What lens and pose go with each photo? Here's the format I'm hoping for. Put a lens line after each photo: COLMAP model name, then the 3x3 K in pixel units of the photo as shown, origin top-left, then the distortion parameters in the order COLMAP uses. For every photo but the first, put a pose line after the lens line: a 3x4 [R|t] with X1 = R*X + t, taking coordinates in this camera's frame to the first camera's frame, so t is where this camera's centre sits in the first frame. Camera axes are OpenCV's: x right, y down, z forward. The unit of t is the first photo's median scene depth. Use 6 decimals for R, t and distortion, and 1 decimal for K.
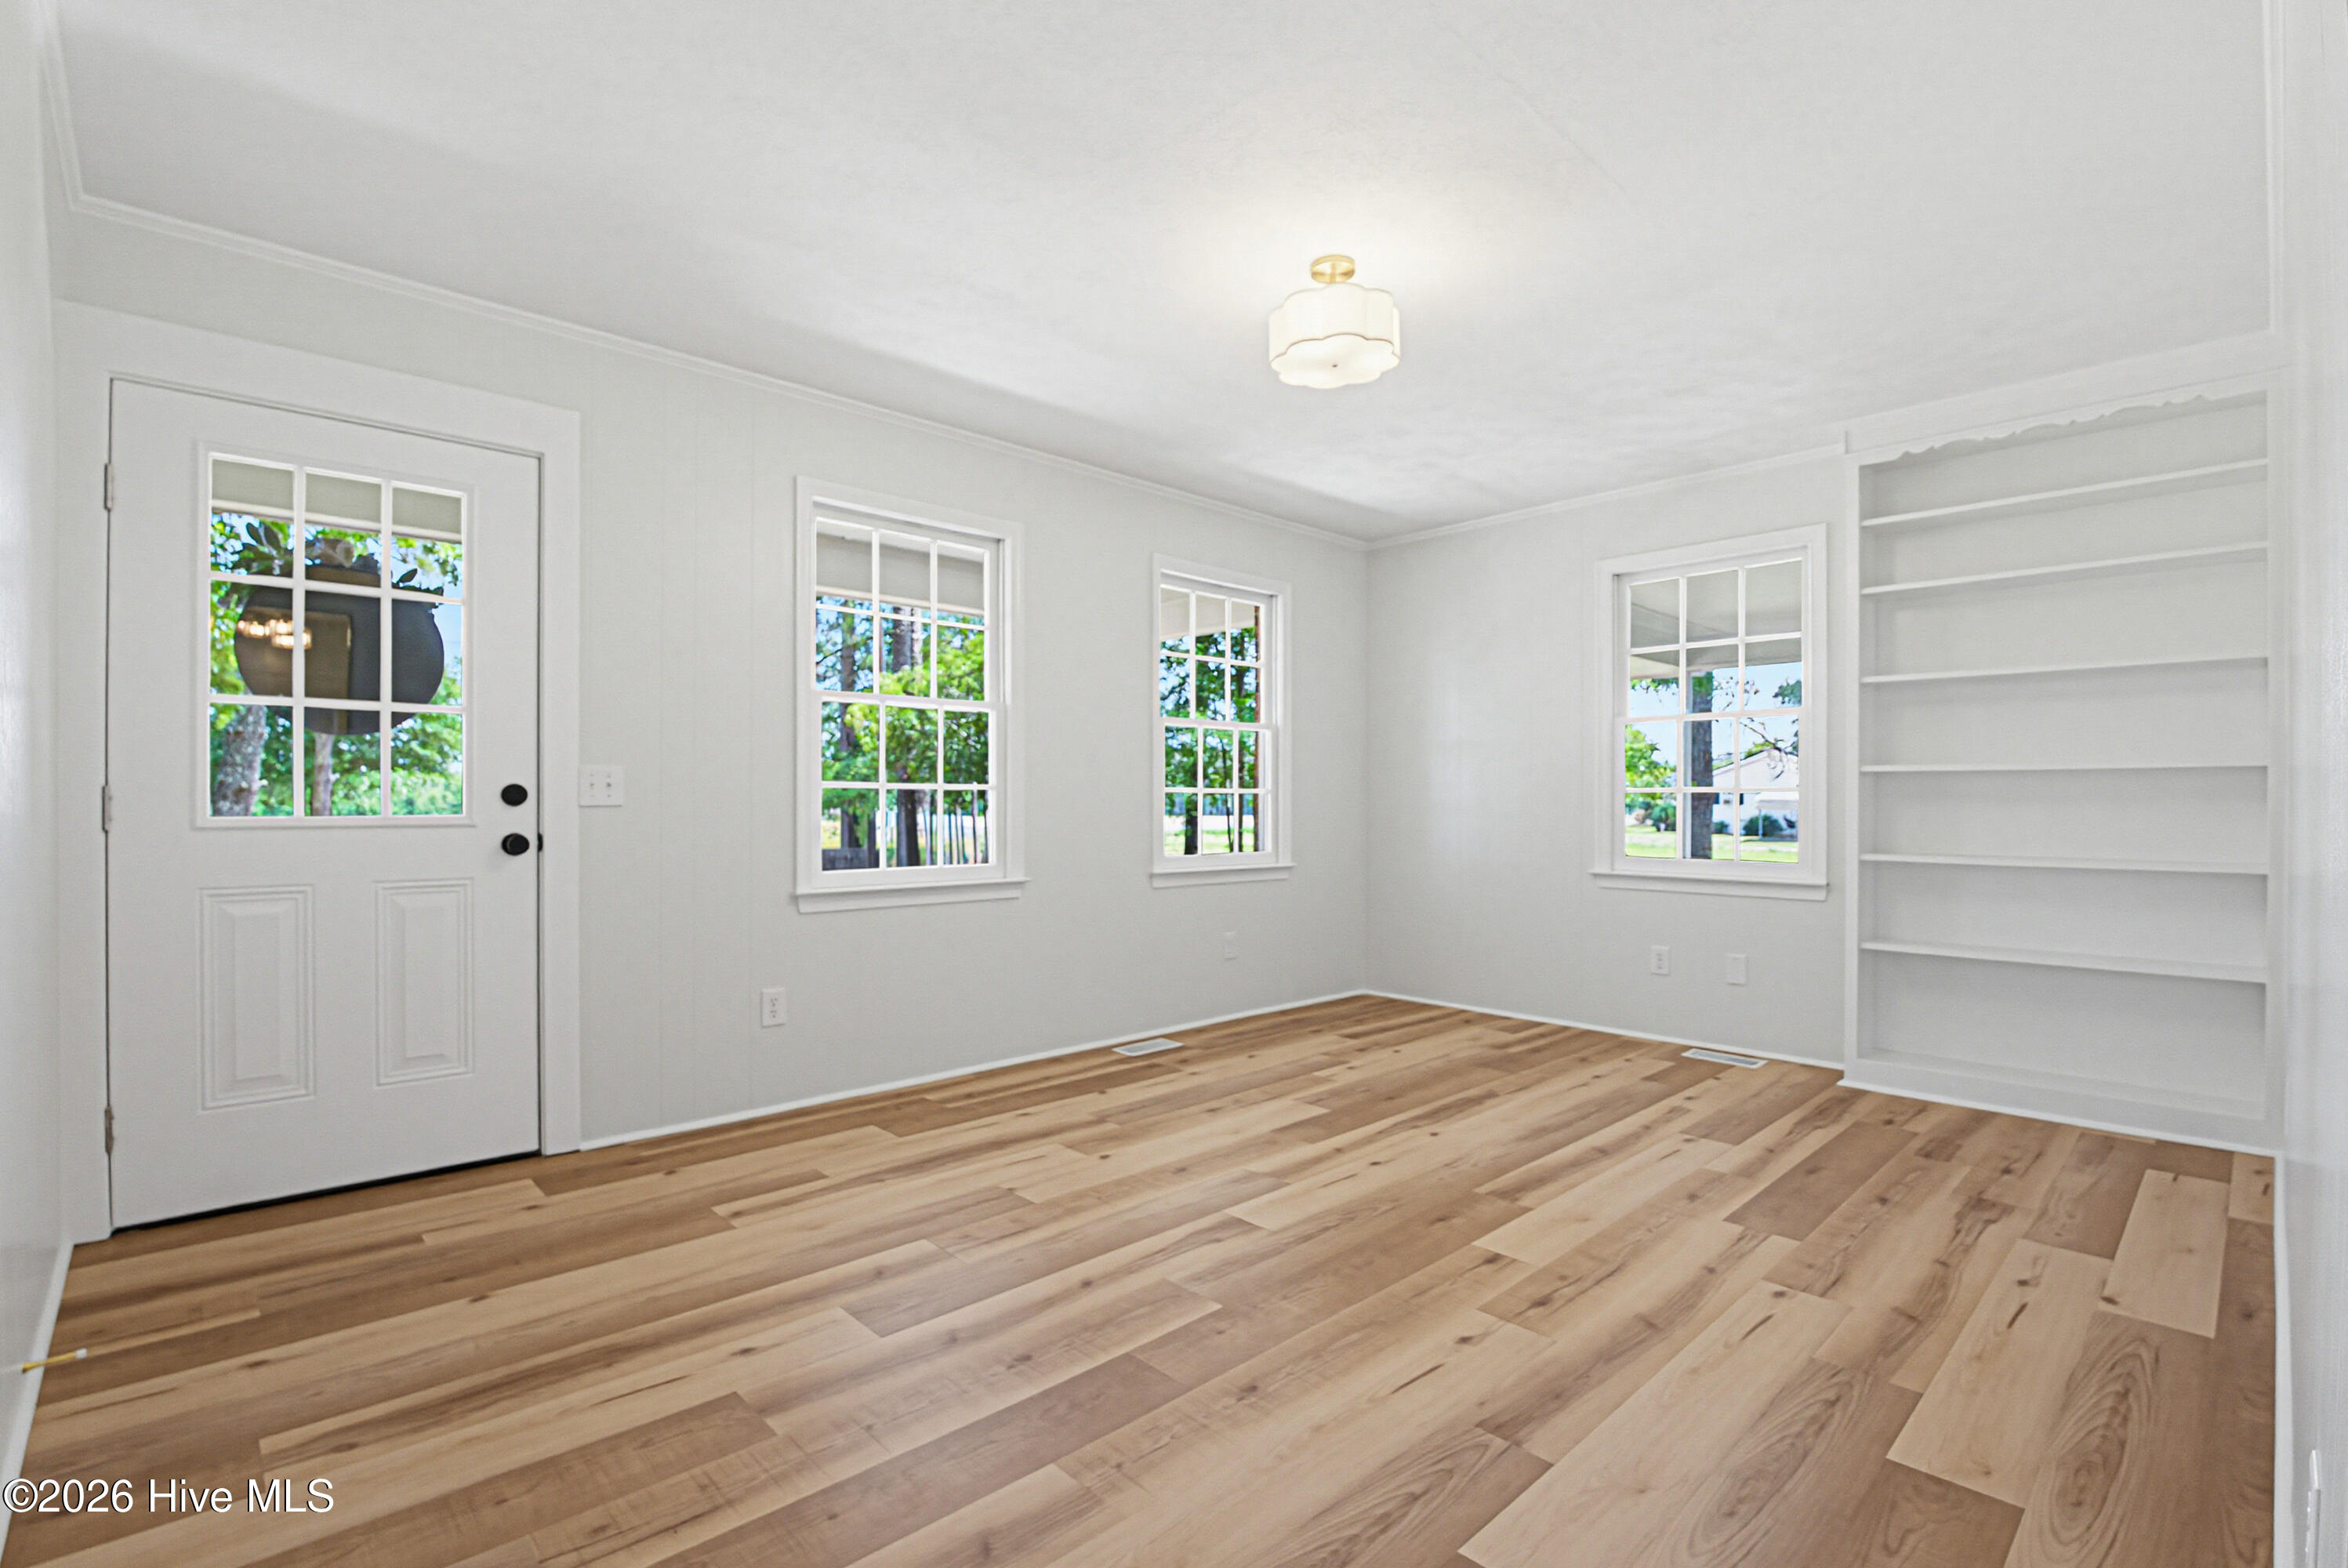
lens RADIAL K [[1049.5, 0, 1175.1], [0, 1049.5, 800.9], [0, 0, 1]] dist [-0.017953, -0.000093]
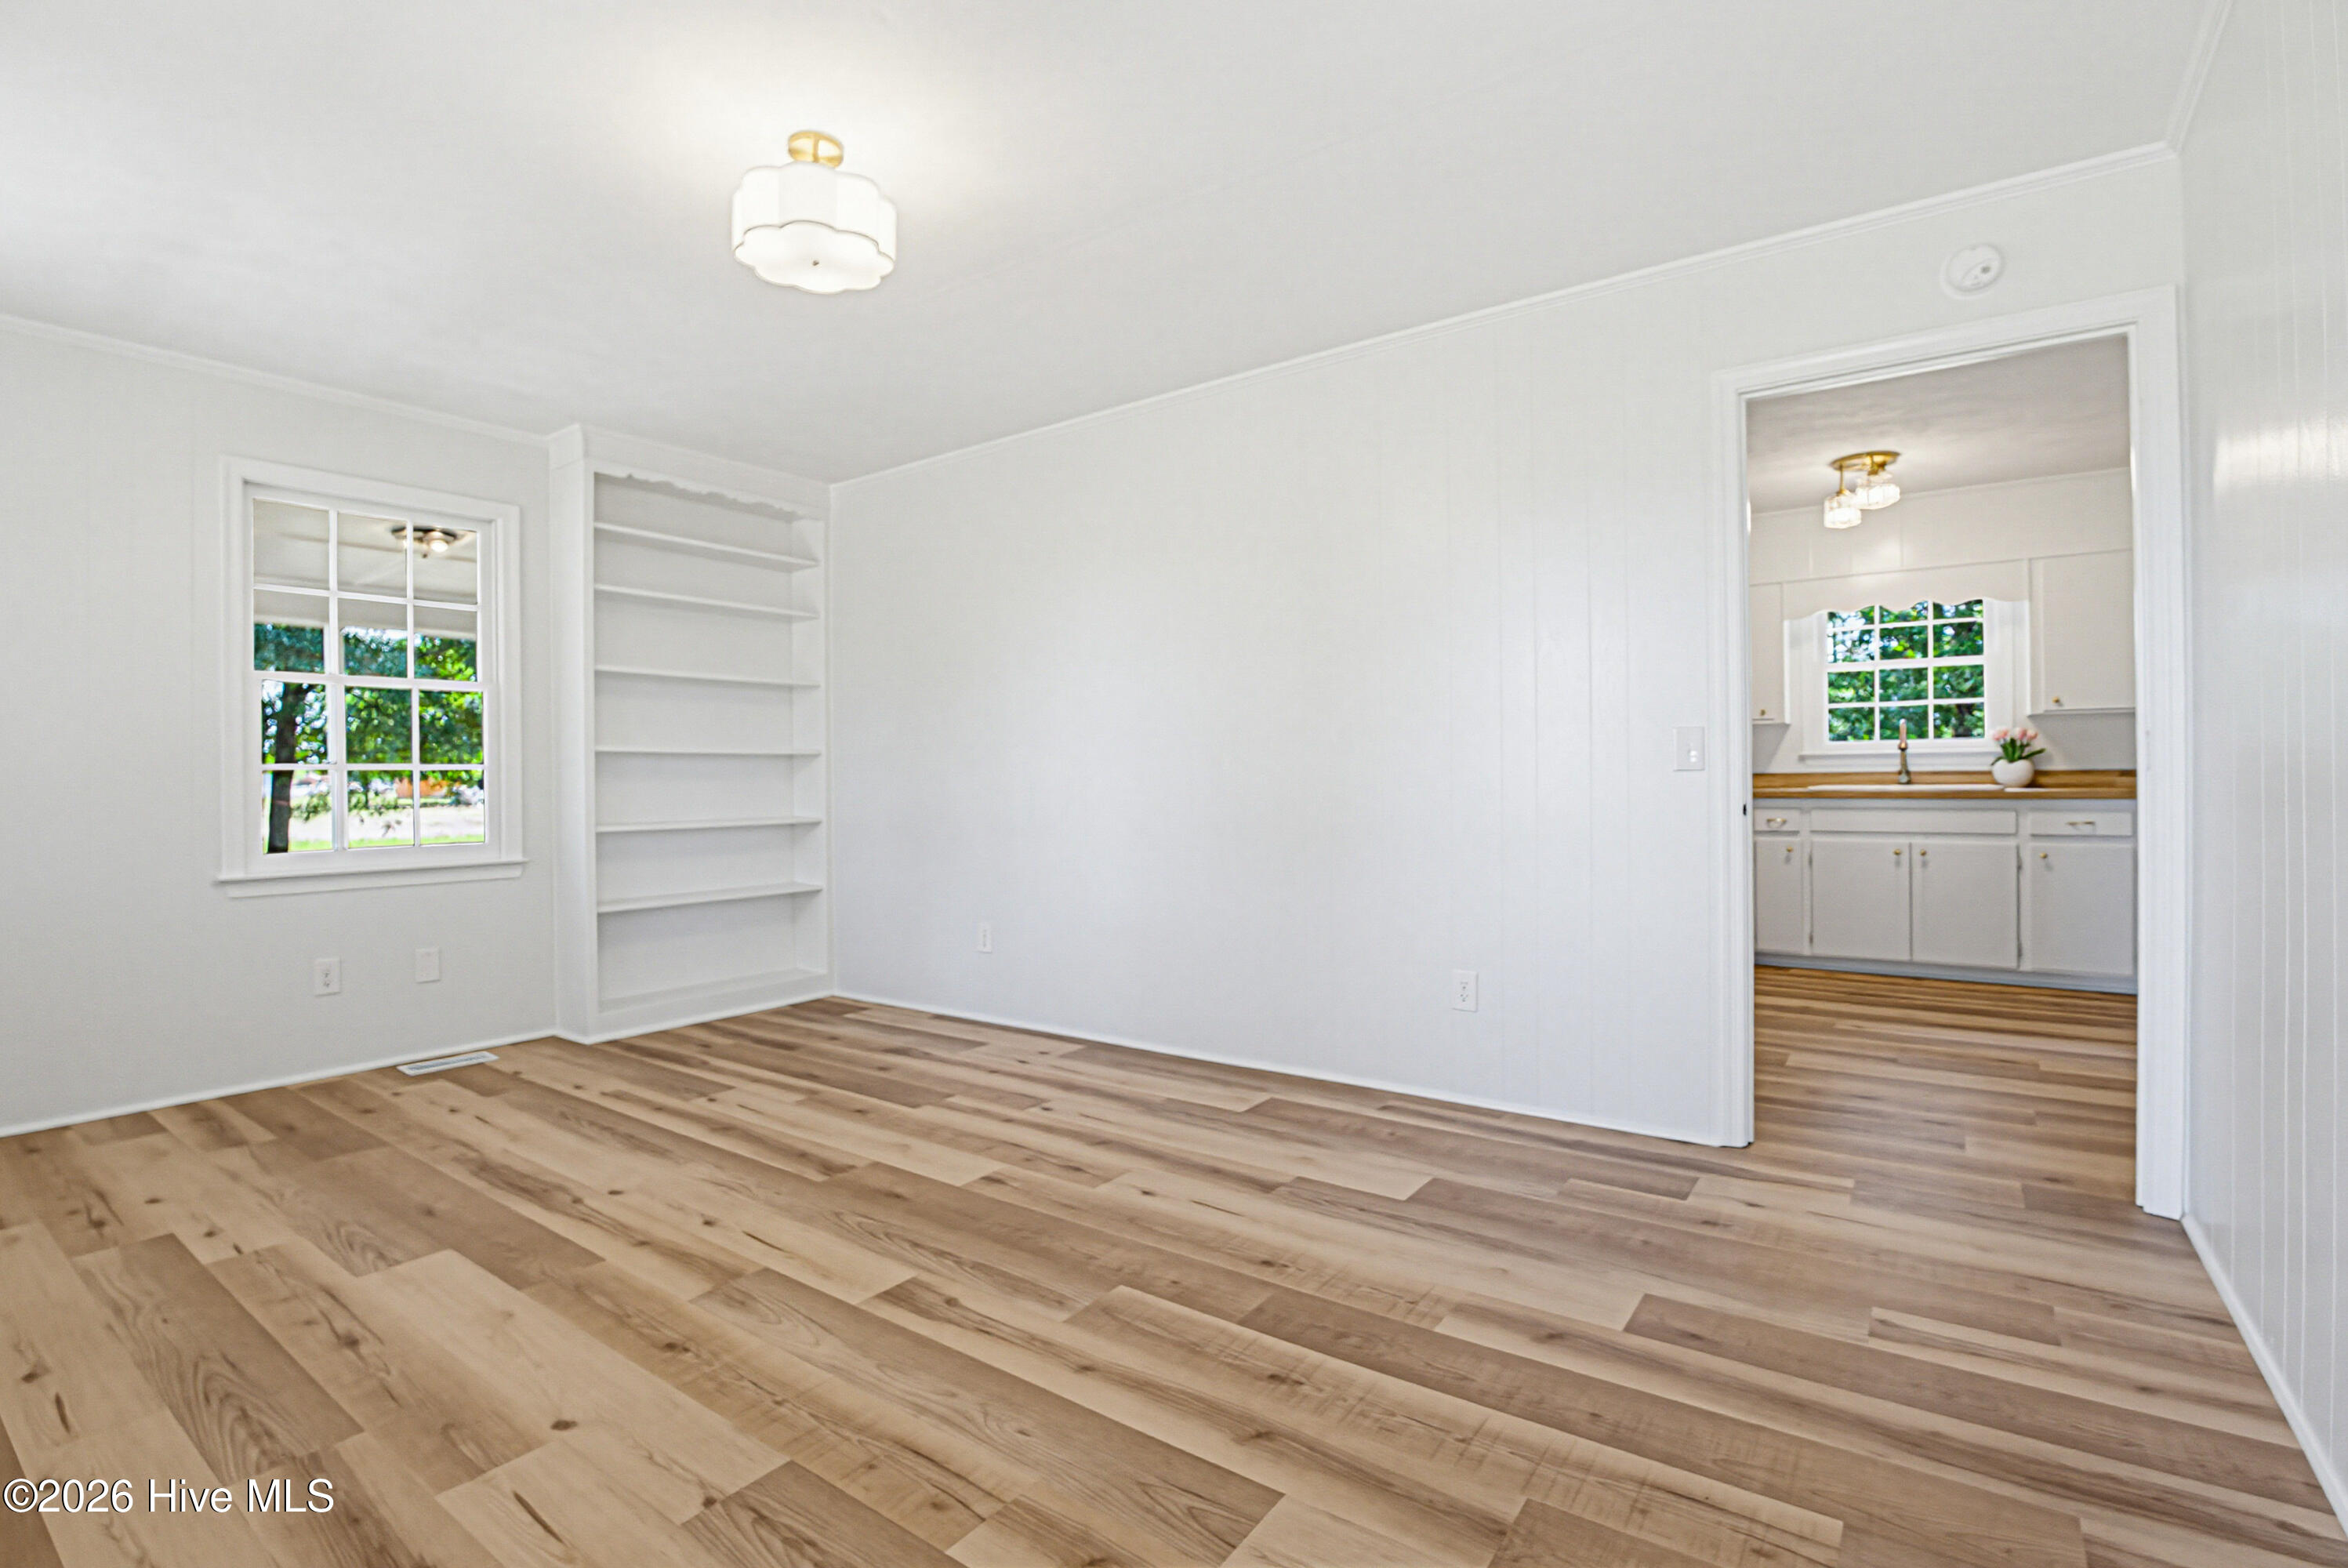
lens RADIAL K [[1110.9, 0, 1053.4], [0, 1110.9, 777.9], [0, 0, 1]] dist [-0.030298, 0.000265]
pose [[-0.127577, -0.002123, 0.991826, -0.775594], [0.009661, 0.999948, 0.003383, 0.000734], [-0.991782, 0.010014, -0.127549, 0.945105]]
